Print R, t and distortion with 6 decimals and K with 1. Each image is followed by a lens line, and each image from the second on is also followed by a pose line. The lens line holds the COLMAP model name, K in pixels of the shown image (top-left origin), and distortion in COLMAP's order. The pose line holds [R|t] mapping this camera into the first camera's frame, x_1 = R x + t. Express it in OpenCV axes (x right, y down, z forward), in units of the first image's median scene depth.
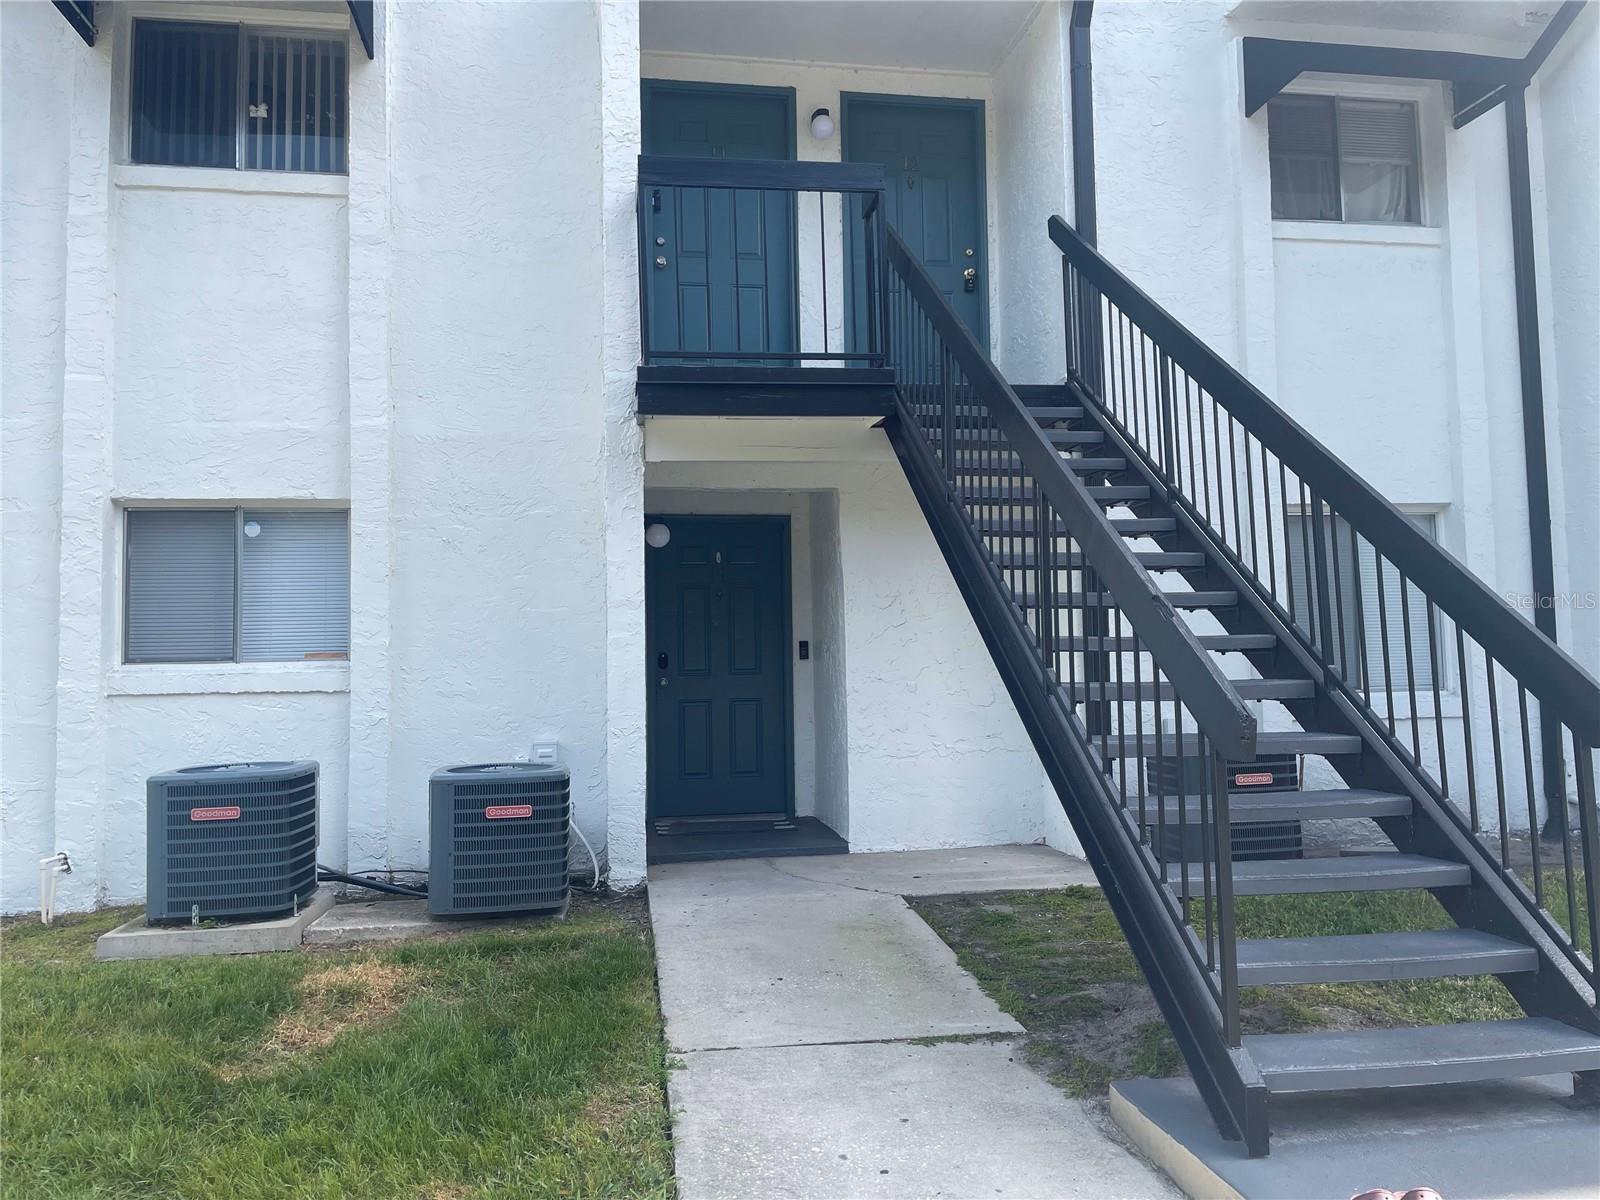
lens RADIAL K [[1226.6, 0, 800.0], [0, 1226.6, 600.0], [0, 0, 1]] dist [0.098643, -0.113103]
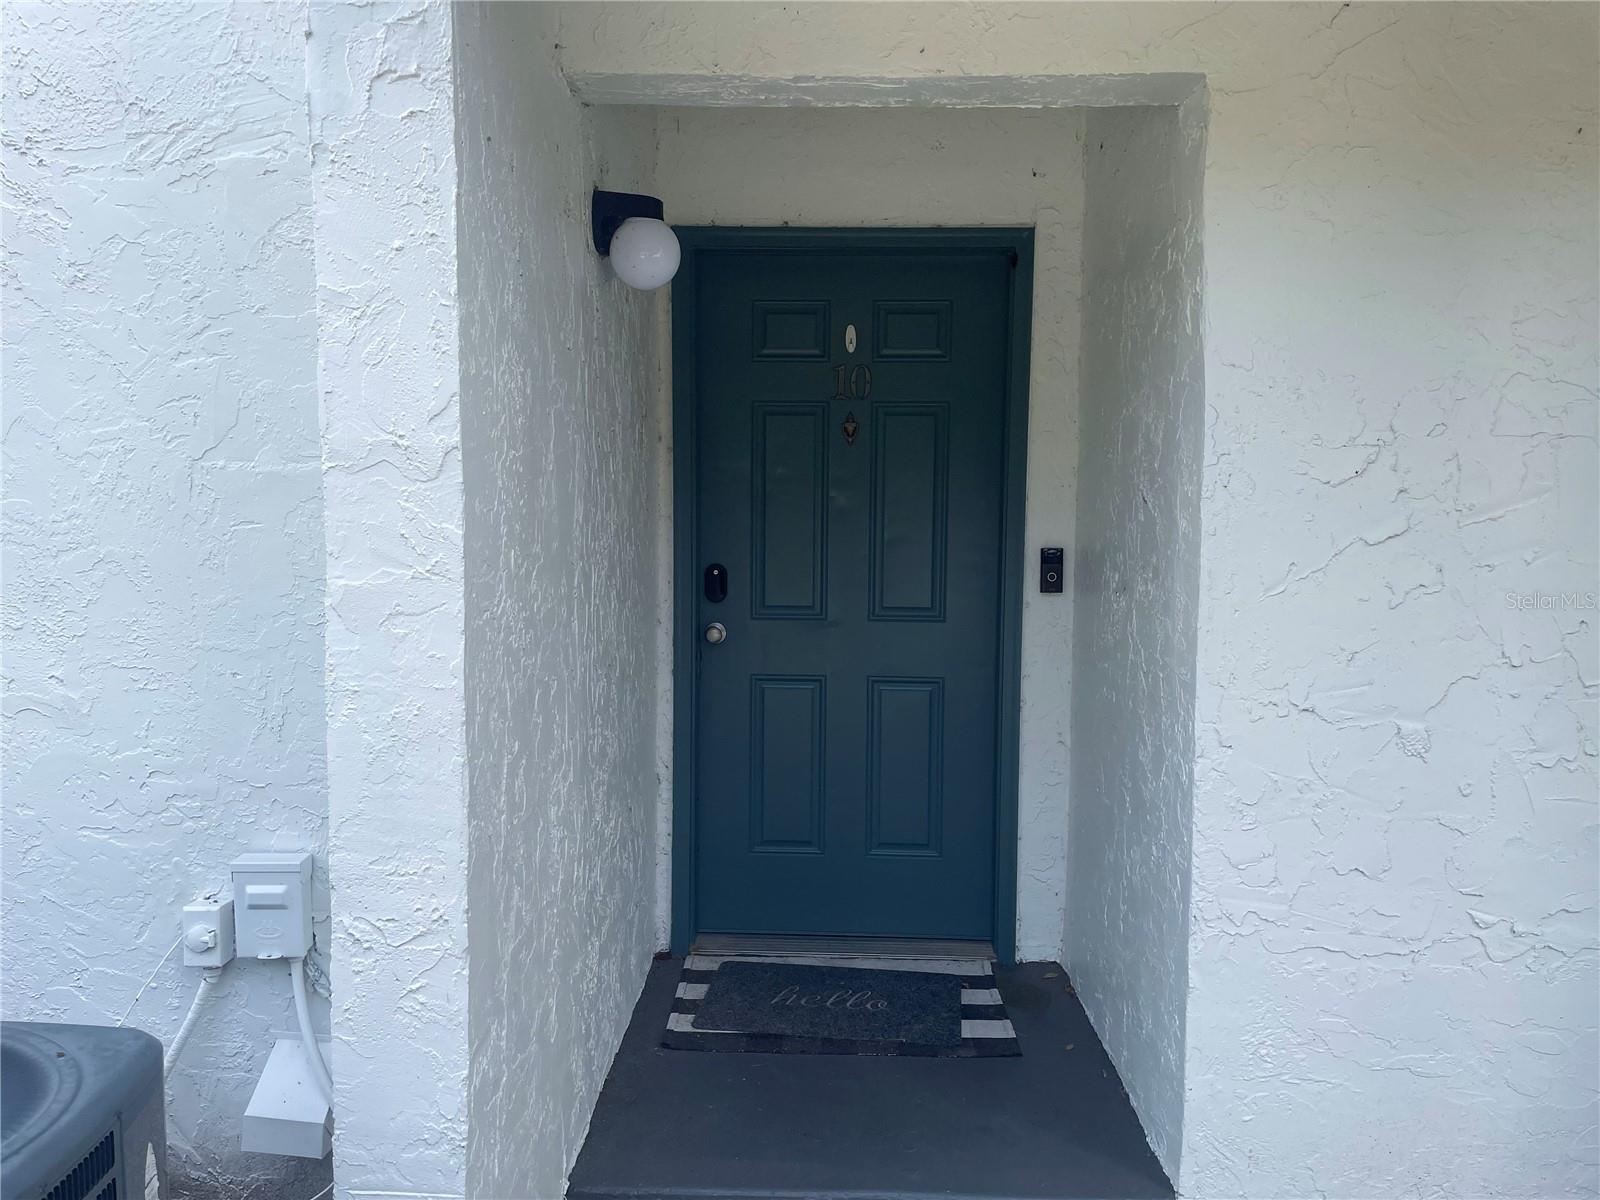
lens RADIAL K [[1226.6, 0, 800.0], [0, 1226.6, 600.0], [0, 0, 1]] dist [0.098643, -0.113103]
pose [[0.983404, 0.041698, -0.176575, -0.006463], [-0.017539, 0.990522, 0.136226, -0.003685], [0.180581, -0.130868, 0.974815, 0.585357]]
